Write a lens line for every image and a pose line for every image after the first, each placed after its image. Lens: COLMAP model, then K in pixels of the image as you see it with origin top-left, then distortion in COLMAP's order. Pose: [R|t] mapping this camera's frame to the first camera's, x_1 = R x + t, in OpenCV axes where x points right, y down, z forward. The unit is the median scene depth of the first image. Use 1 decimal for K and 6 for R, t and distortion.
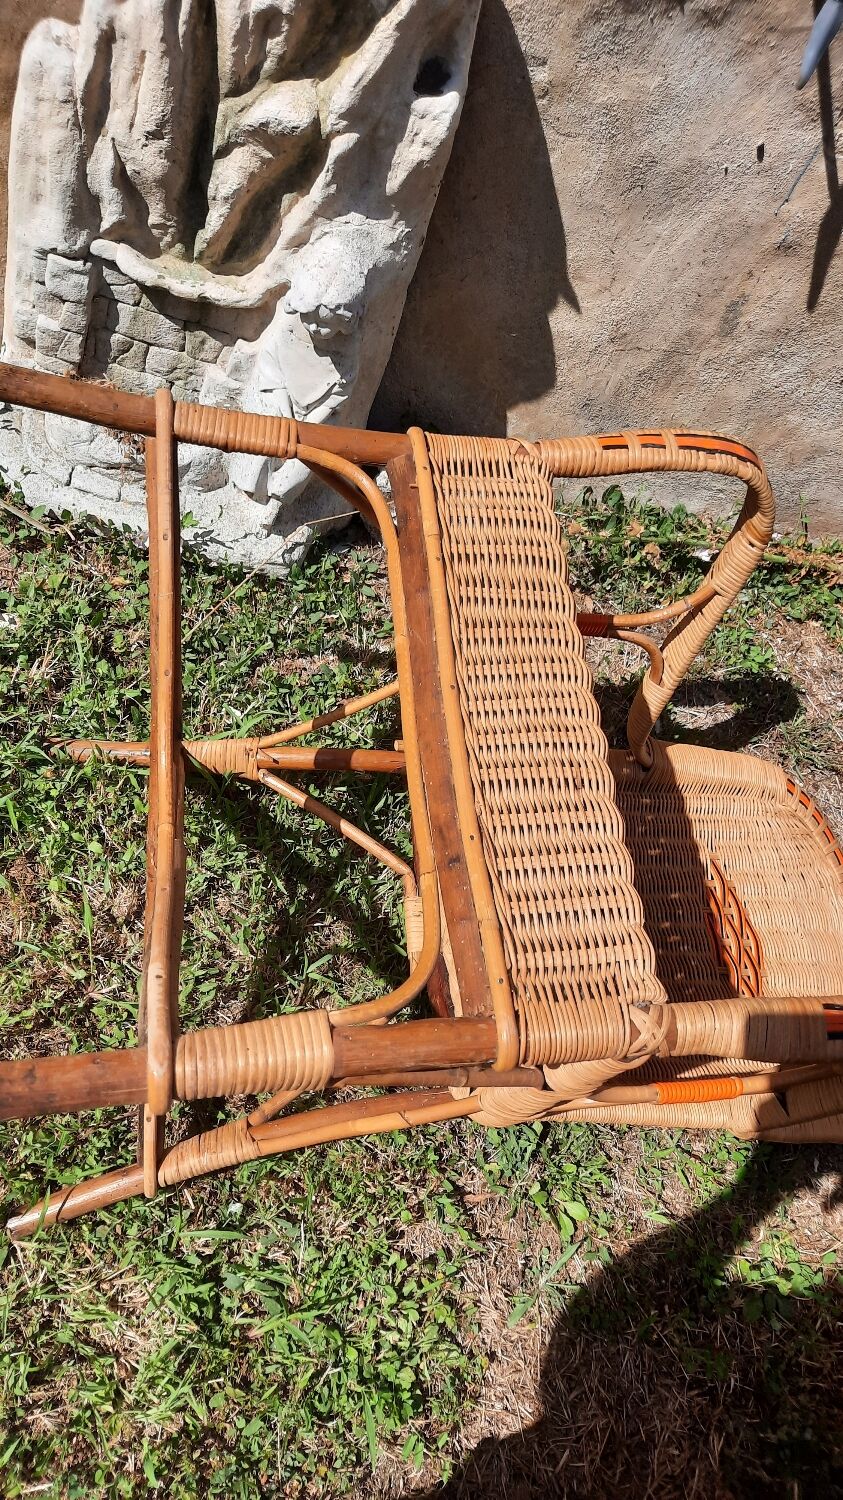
lens RADIAL K [[1092.5, 0, 411.9], [0, 1092.5, 739.1], [0, 0, 1]] dist [0.041310, -0.039220]
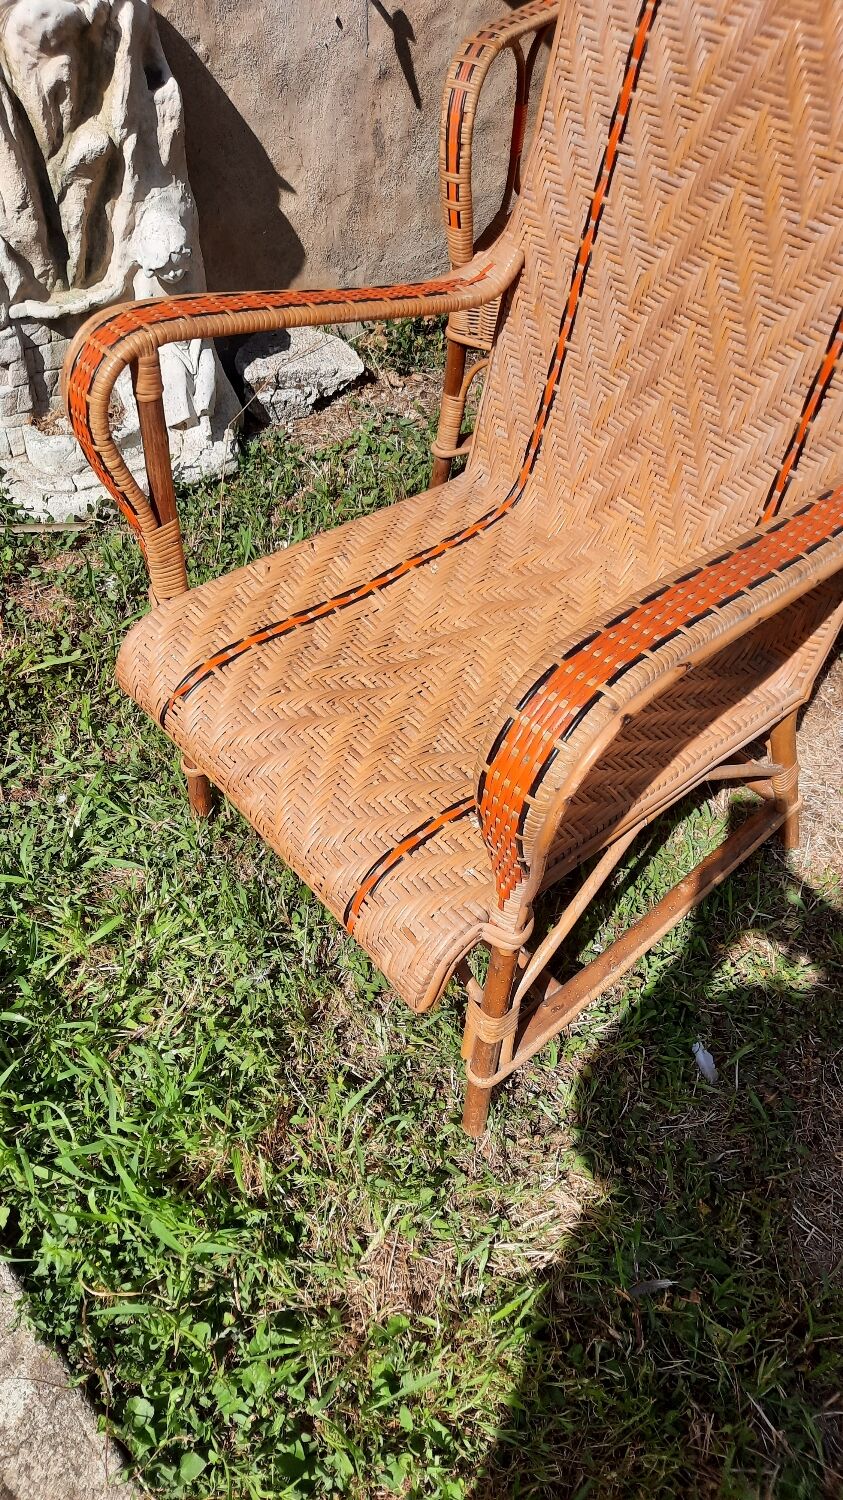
lens RADIAL K [[1105.7, 0, 394.0], [0, 1105.7, 747.6], [0, 0, 1]] dist [0.031536, -0.033174]
pose [[0.775430, -0.610768, 0.160223, -0.468140], [0.619122, 0.785290, -0.002845, 0.289619], [-0.124084, 0.101404, 0.987077, -0.398448]]
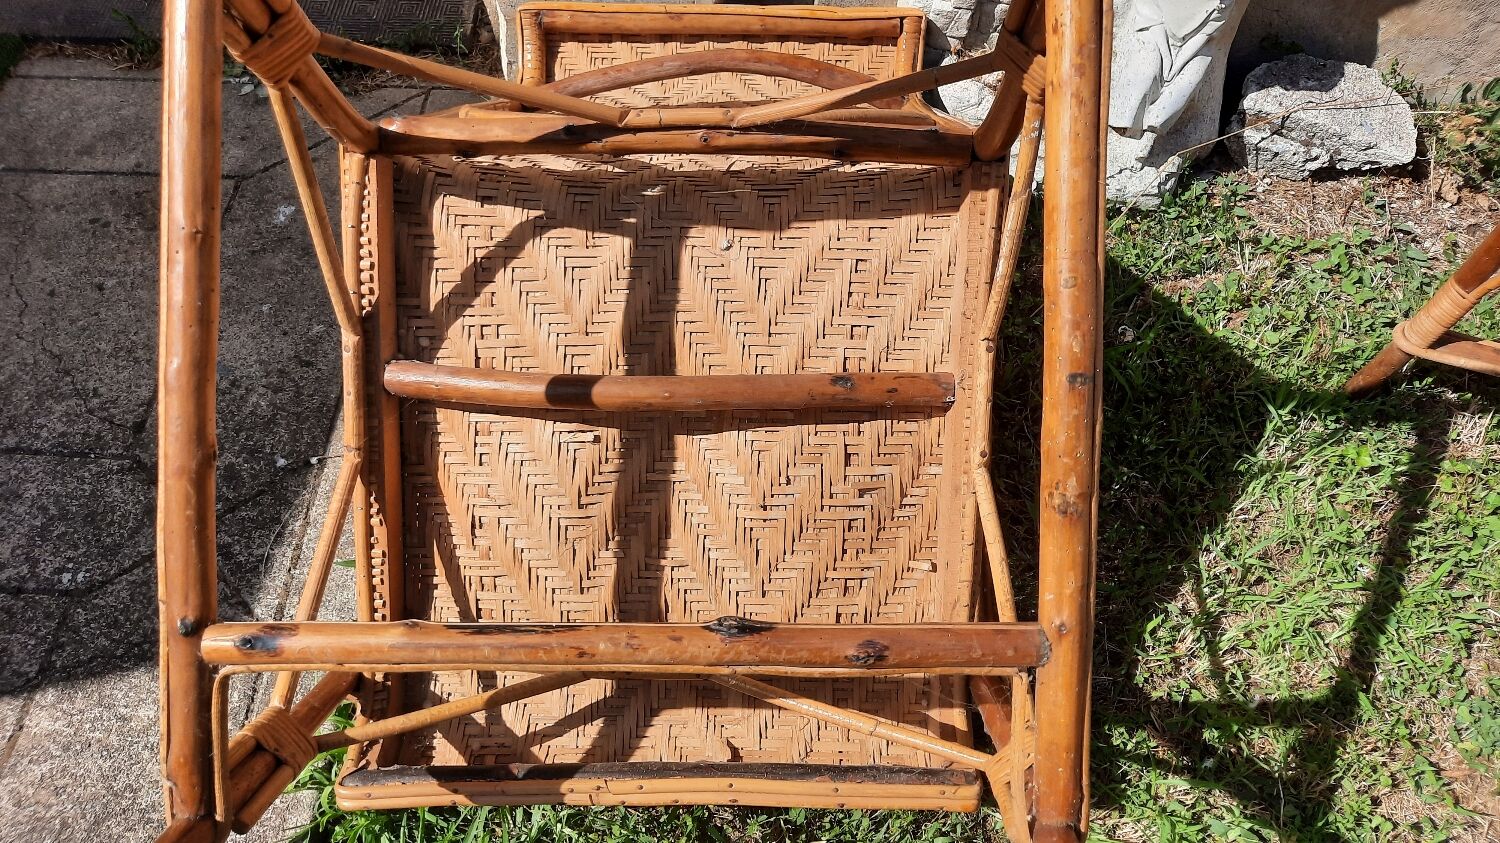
lens RADIAL K [[1092.5, 0, 781.9], [0, 1092.5, 423.1], [0, 0, 1]] dist [0.041310, -0.039220]
pose [[0.947177, -0.064903, -0.314076, -0.165064], [0.055666, 0.997715, -0.038303, 0.093977], [0.315844, 0.018796, 0.948625, -0.133379]]
